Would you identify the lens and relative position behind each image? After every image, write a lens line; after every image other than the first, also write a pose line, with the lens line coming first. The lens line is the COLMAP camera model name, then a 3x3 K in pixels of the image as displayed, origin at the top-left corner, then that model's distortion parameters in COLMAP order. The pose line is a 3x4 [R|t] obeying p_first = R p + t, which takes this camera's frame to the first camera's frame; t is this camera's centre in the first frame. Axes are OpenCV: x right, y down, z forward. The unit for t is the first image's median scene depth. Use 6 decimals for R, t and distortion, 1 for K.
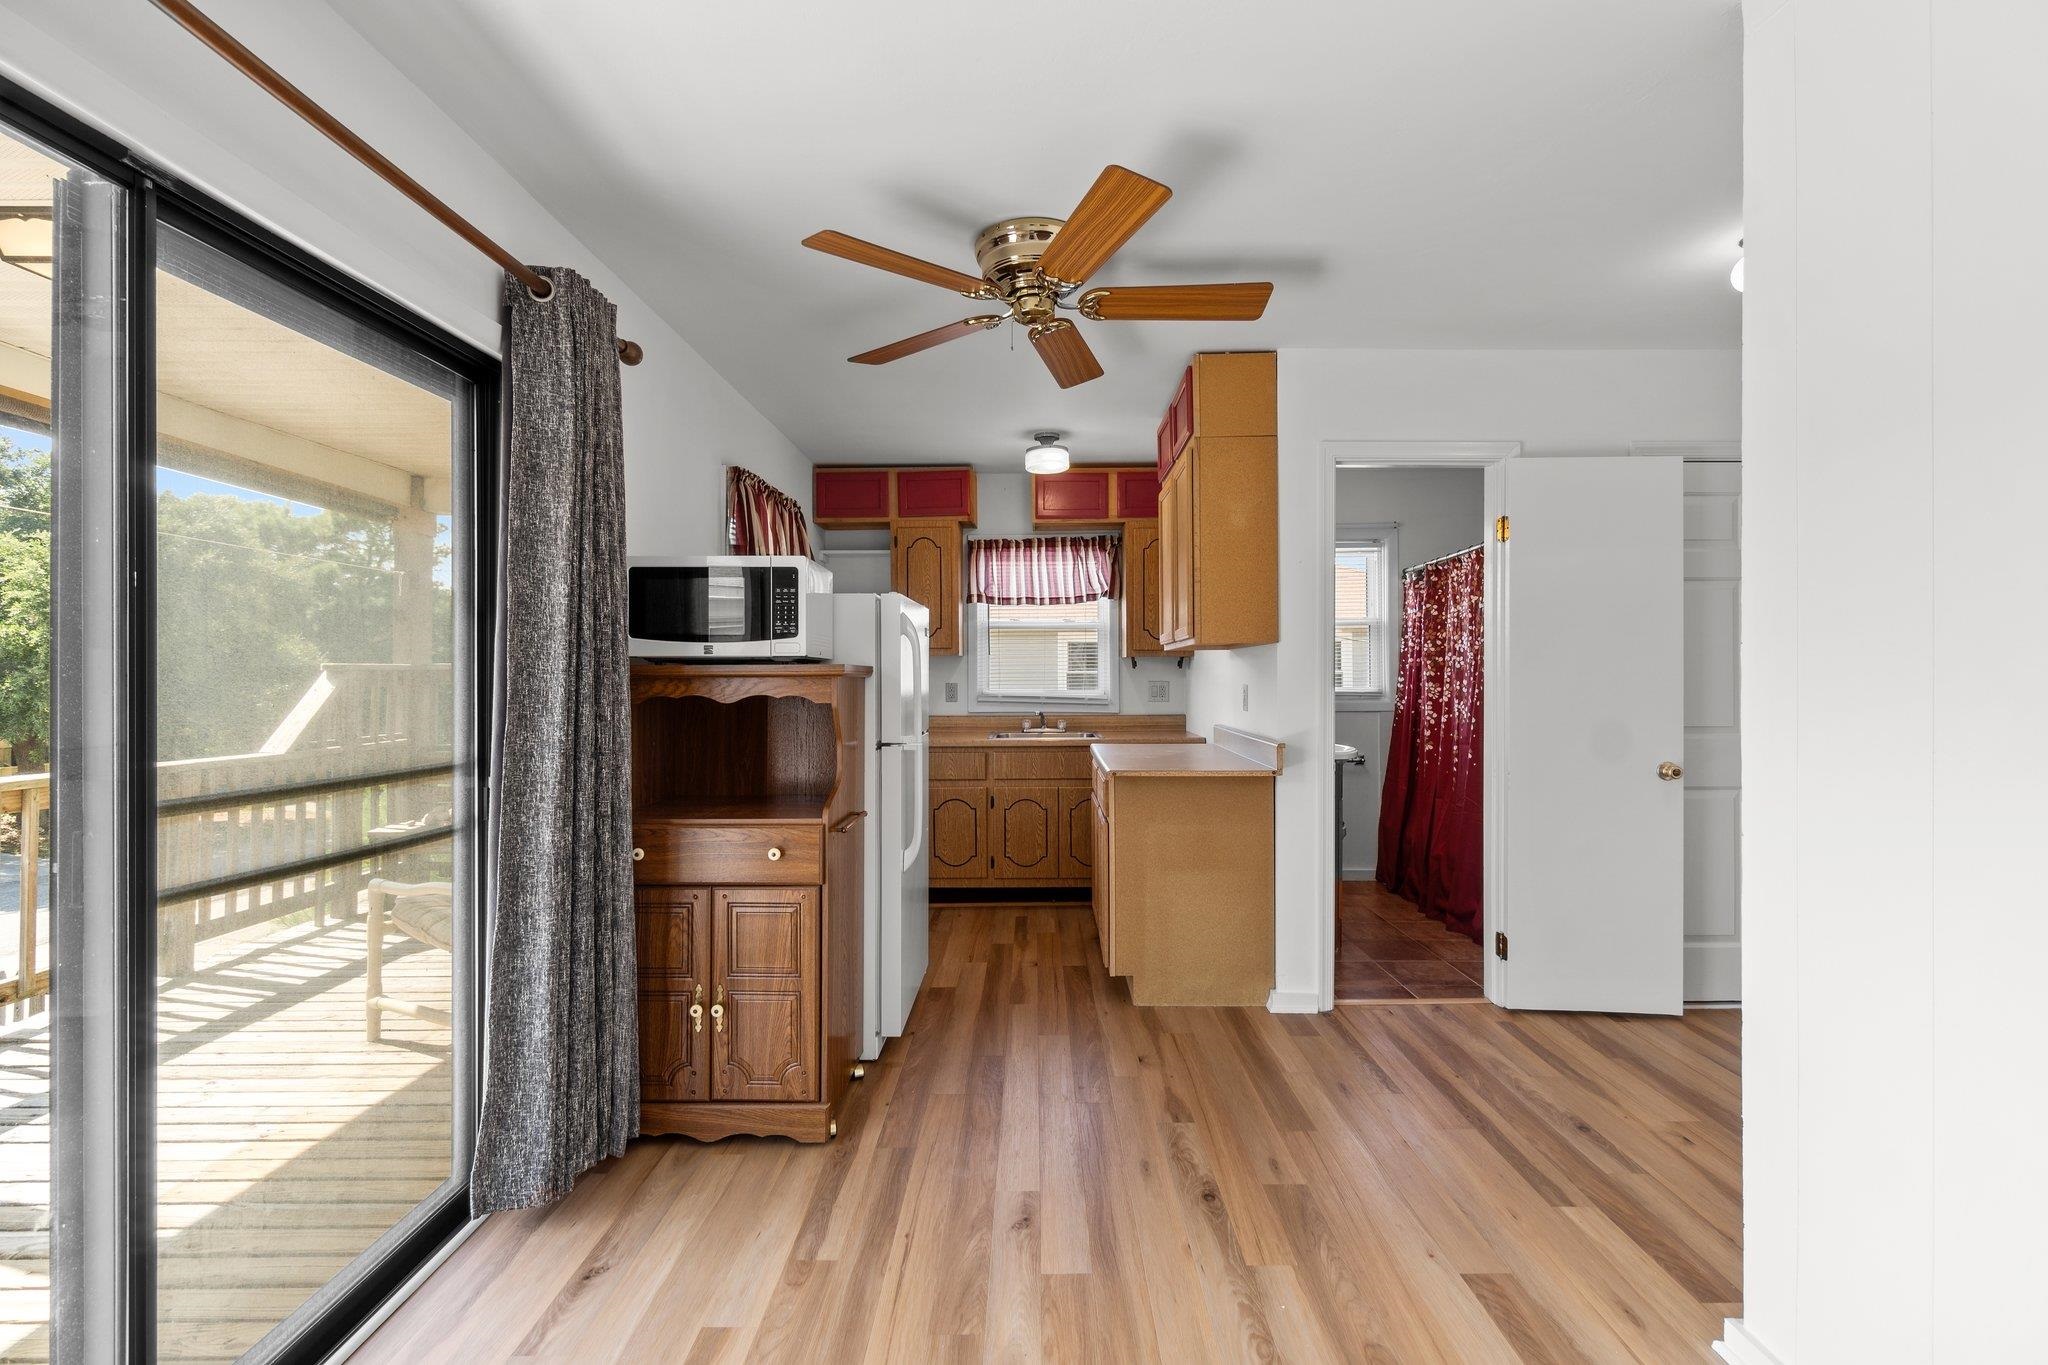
lens RADIAL K [[884.0, 0, 1023.7], [0, 884.0, 679.7], [0, 0, 1]] dist [-0.003652, -0.000551]
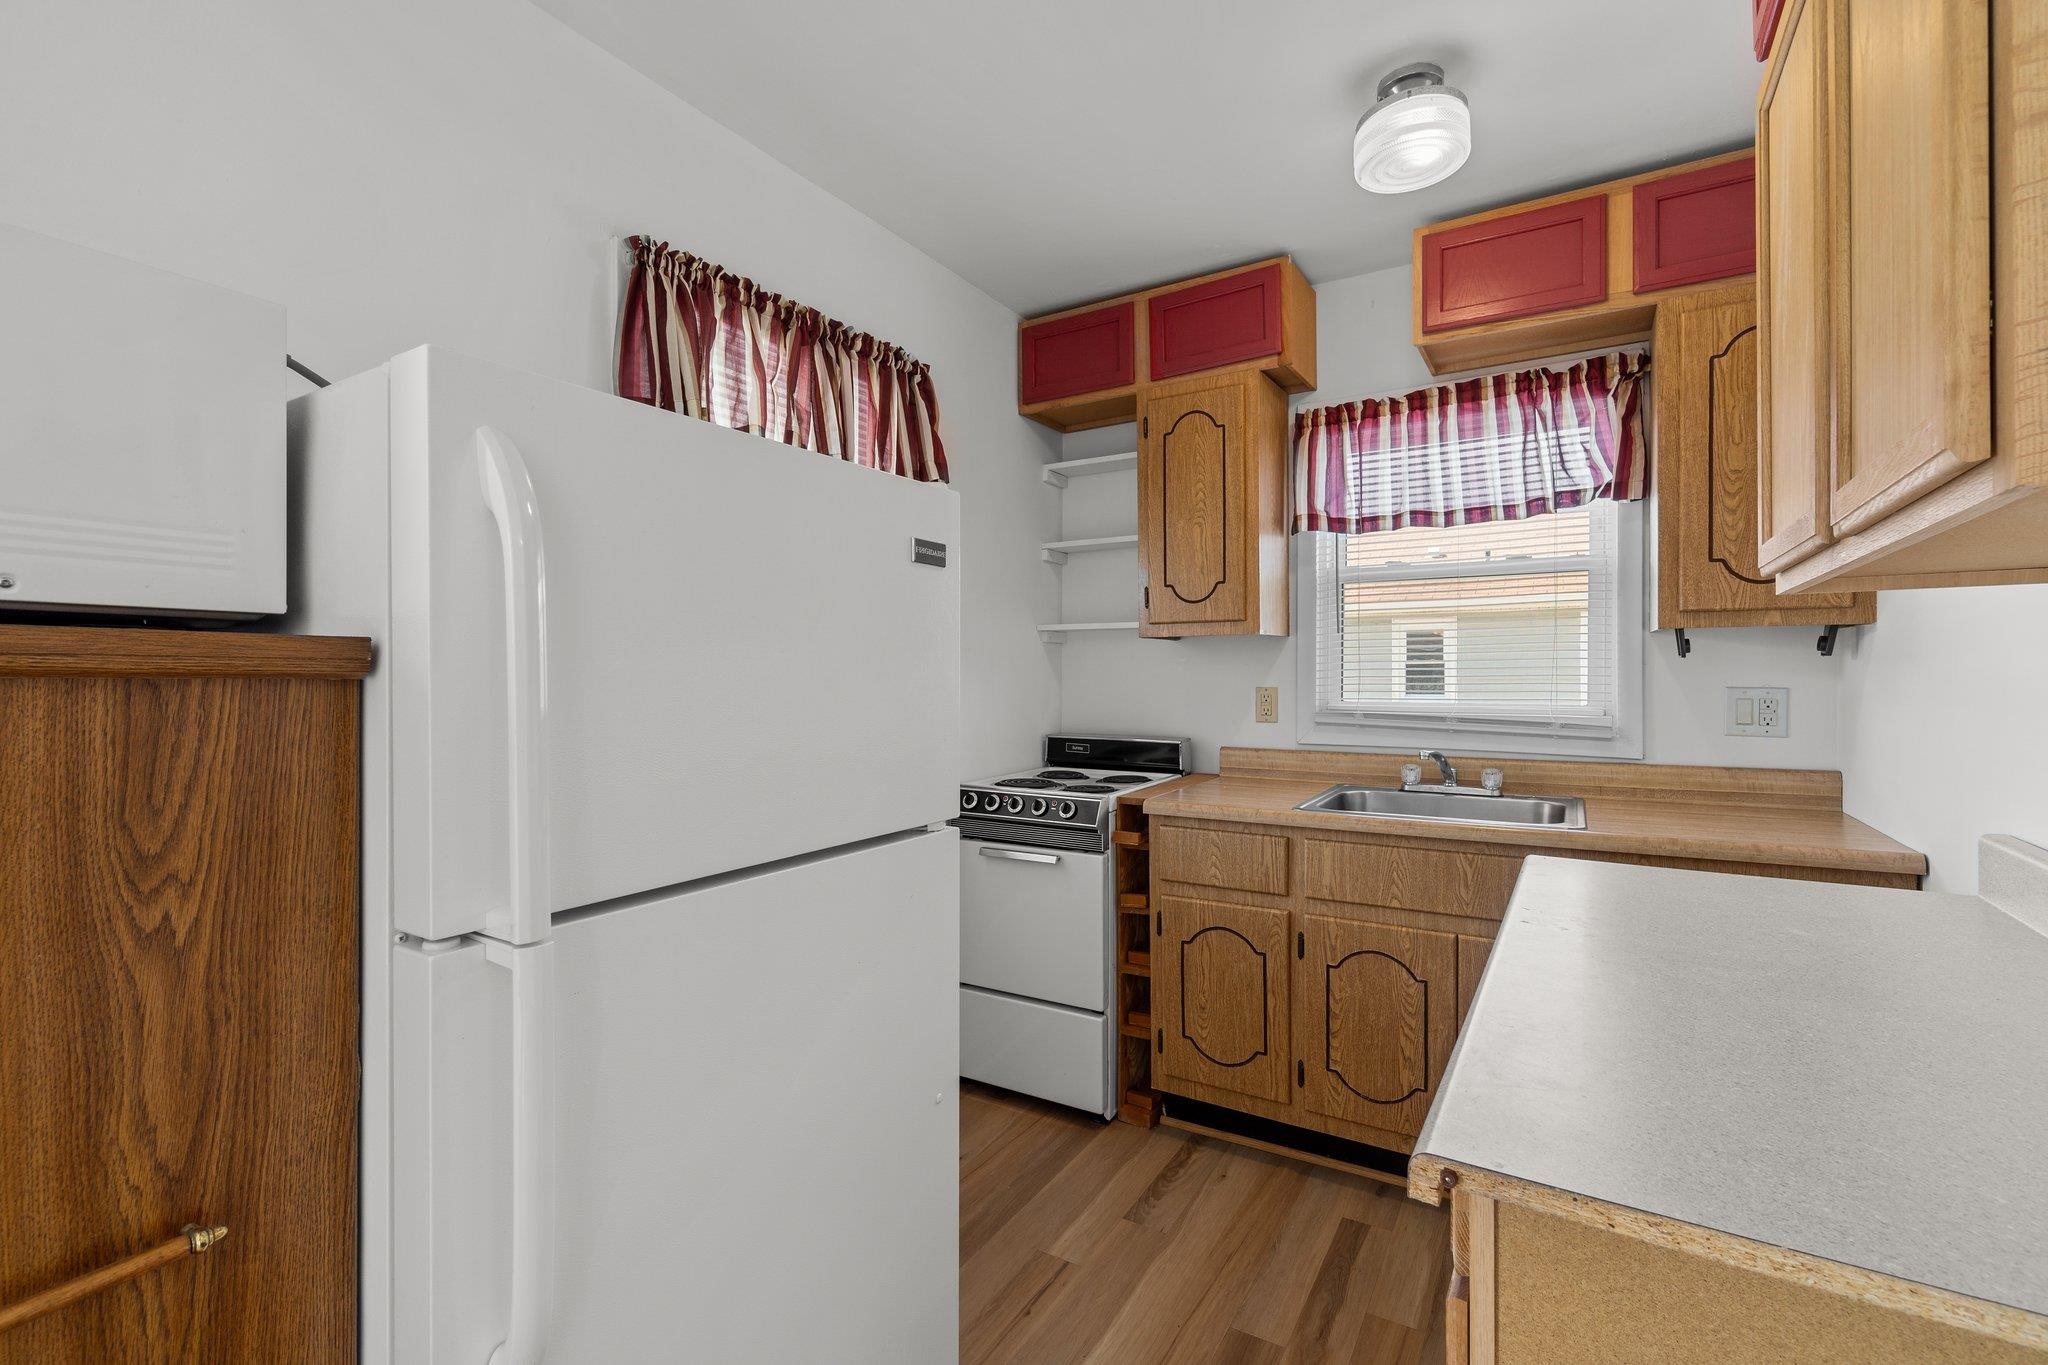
lens RADIAL K [[884.0, 0, 1042.3], [0, 884.0, 678.8], [0, 0, 1]] dist [-0.003652, -0.000551]
pose [[0.860734, 0.003022, -0.509046, 0.075172], [-0.001691, 0.999994, 0.003079, -0.002712], [0.509052, -0.001789, 0.860734, 0.476793]]
